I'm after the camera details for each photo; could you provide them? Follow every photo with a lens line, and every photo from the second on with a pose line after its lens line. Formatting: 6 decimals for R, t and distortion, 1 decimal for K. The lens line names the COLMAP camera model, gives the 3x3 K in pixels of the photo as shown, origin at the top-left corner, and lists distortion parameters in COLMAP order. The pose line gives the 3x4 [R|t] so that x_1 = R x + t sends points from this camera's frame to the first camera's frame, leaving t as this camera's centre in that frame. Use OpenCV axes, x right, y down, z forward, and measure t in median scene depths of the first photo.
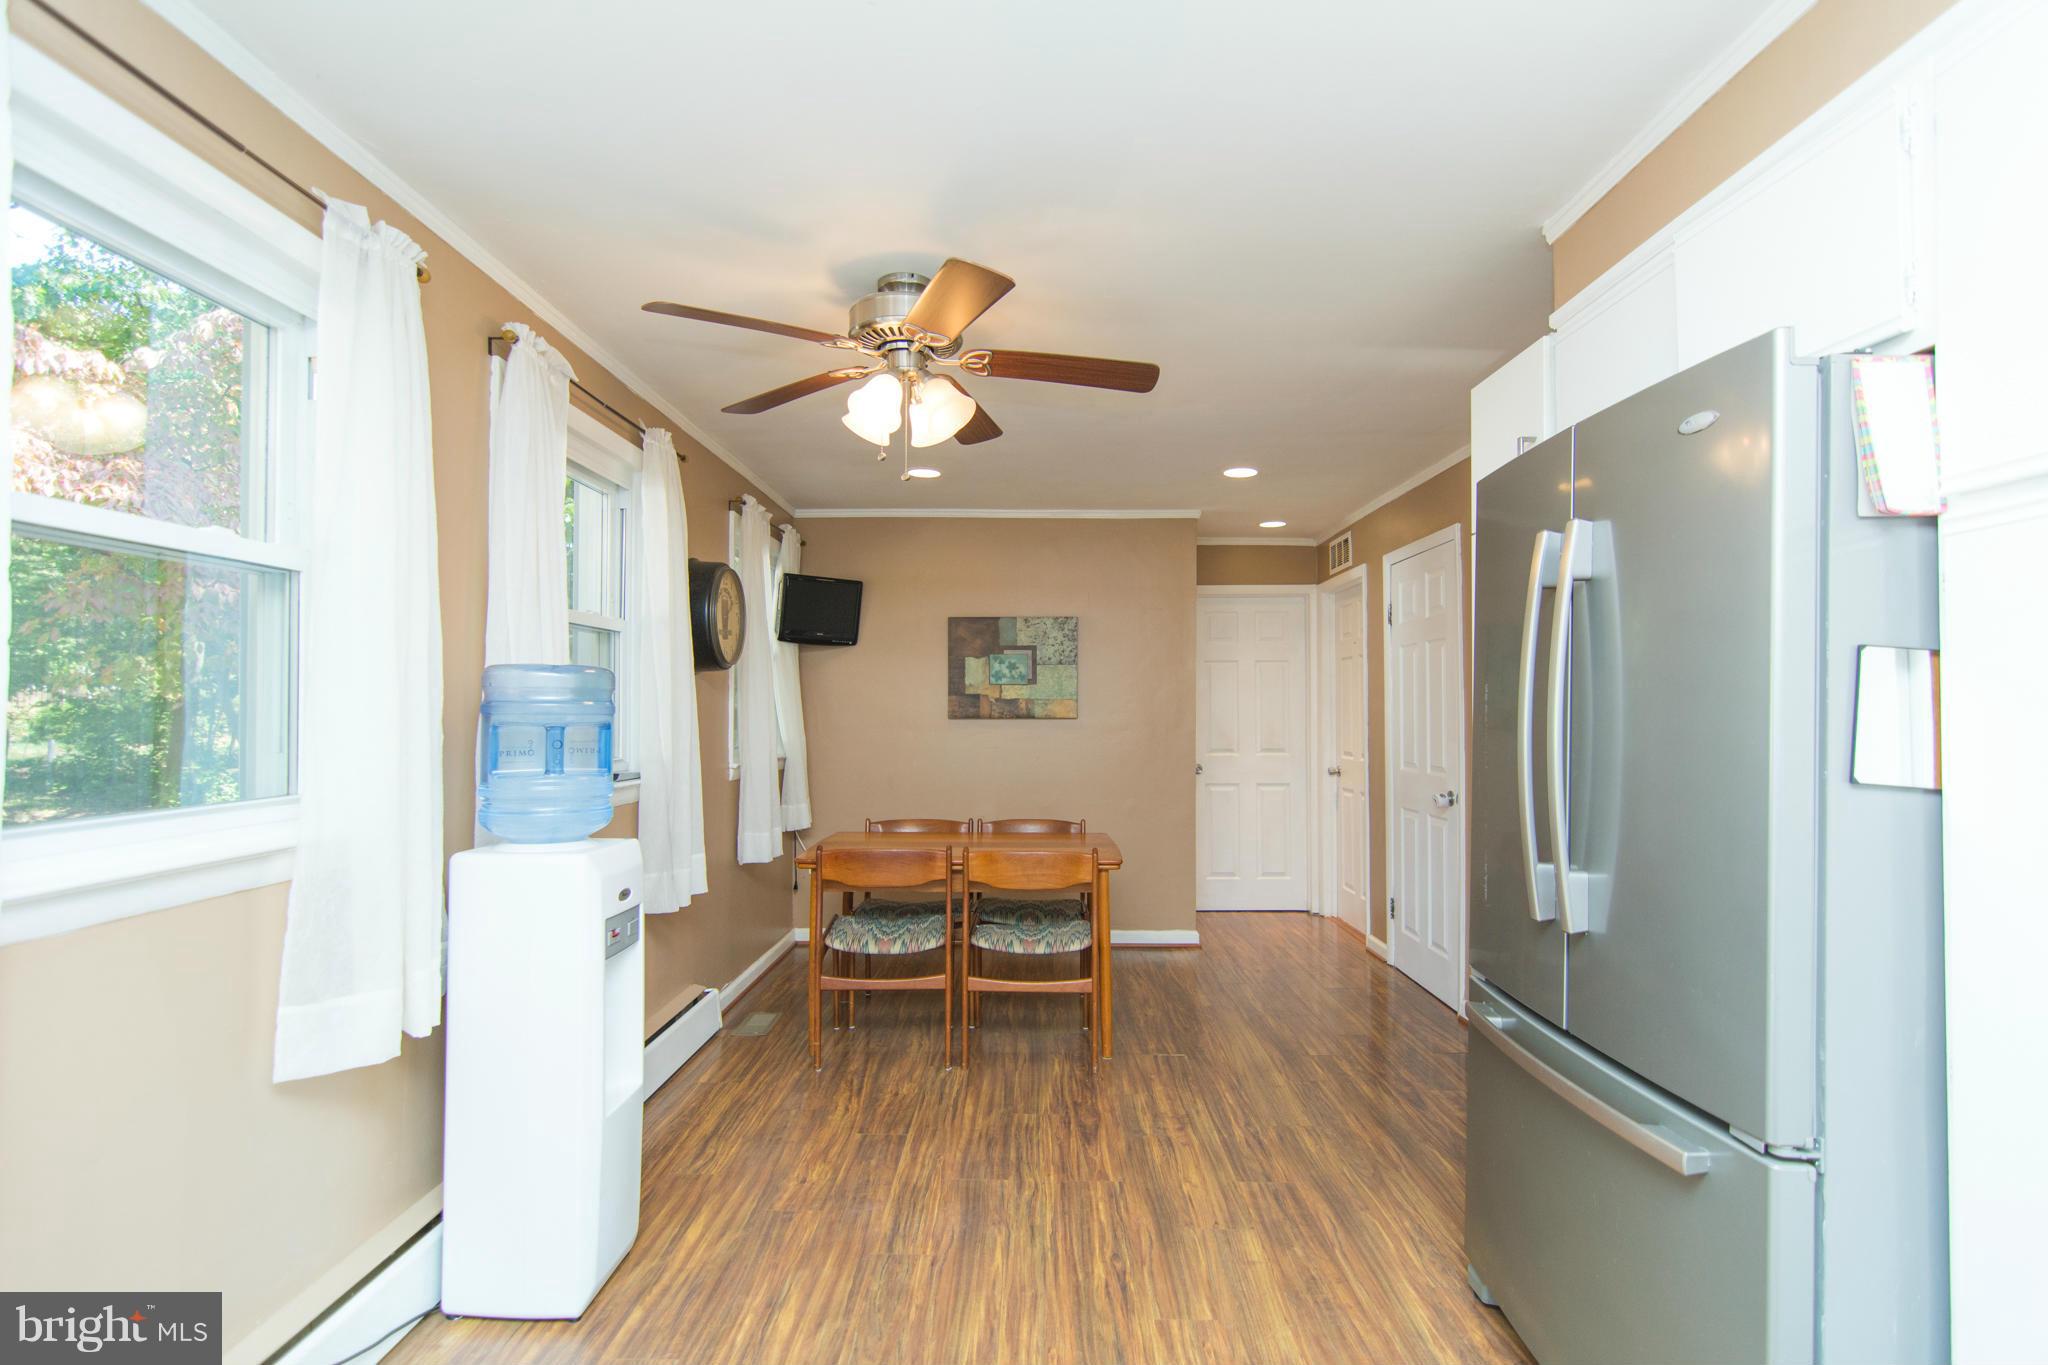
lens RADIAL K [[985.8, 0, 1024.9], [0, 985.8, 703.4], [0, 0, 1]] dist [0.000156, 0.000486]
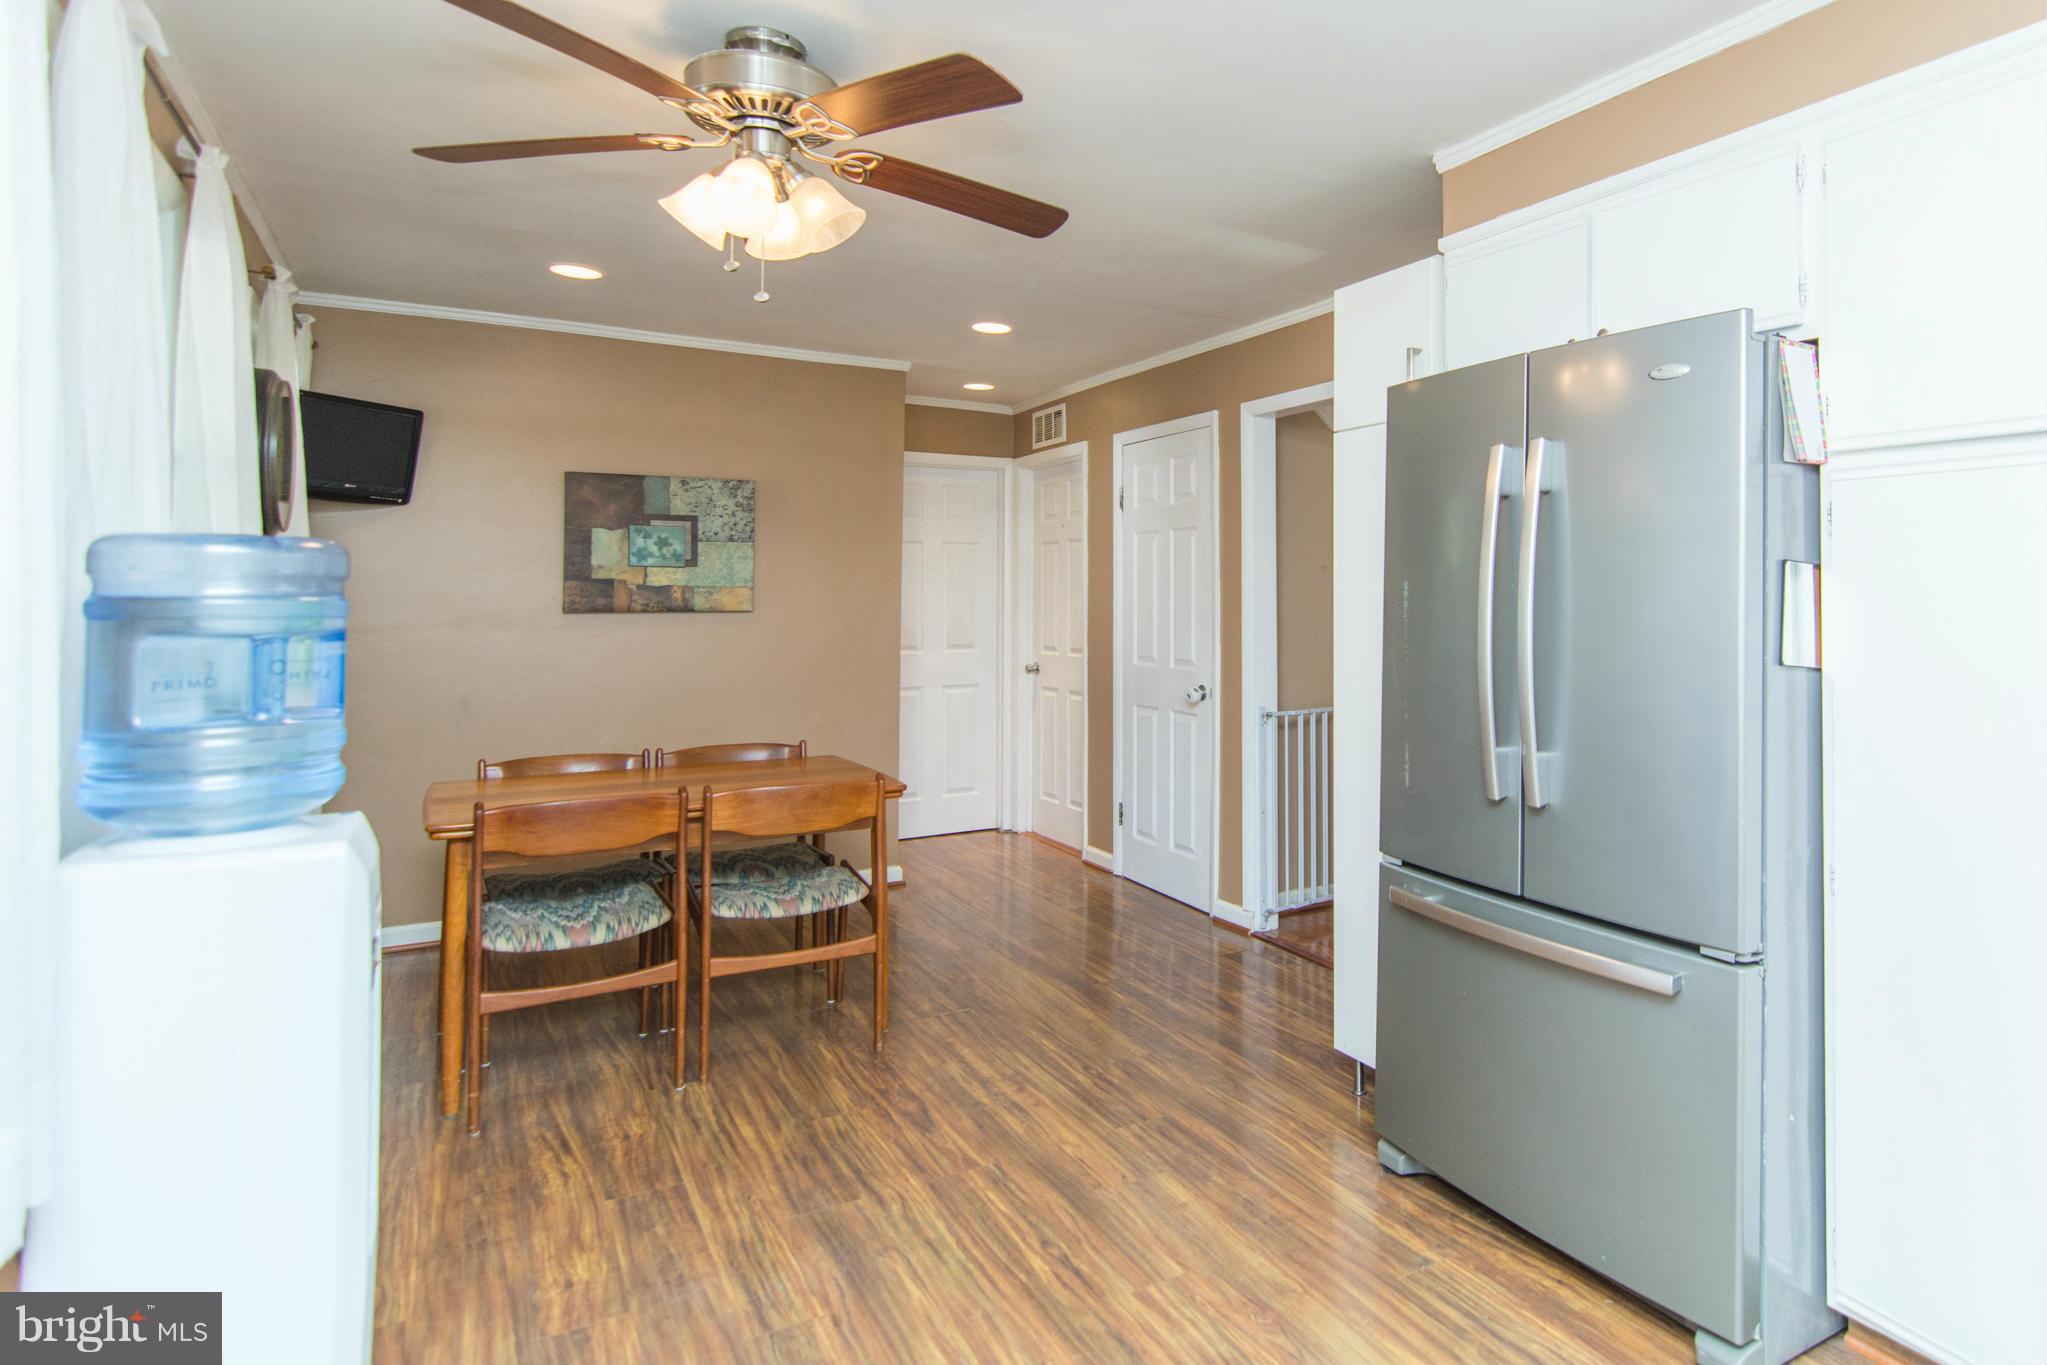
lens RADIAL K [[1171.4, 0, 1202.0], [0, 1171.4, 579.4], [0, 0, 1]] dist [0.001150, 0.001804]
pose [[0.834062, 0.009312, 0.551592, -0.273109], [-0.005300, 0.999947, -0.008868, -0.006346], [-0.551645, 0.004473, 0.834067, 0.054268]]
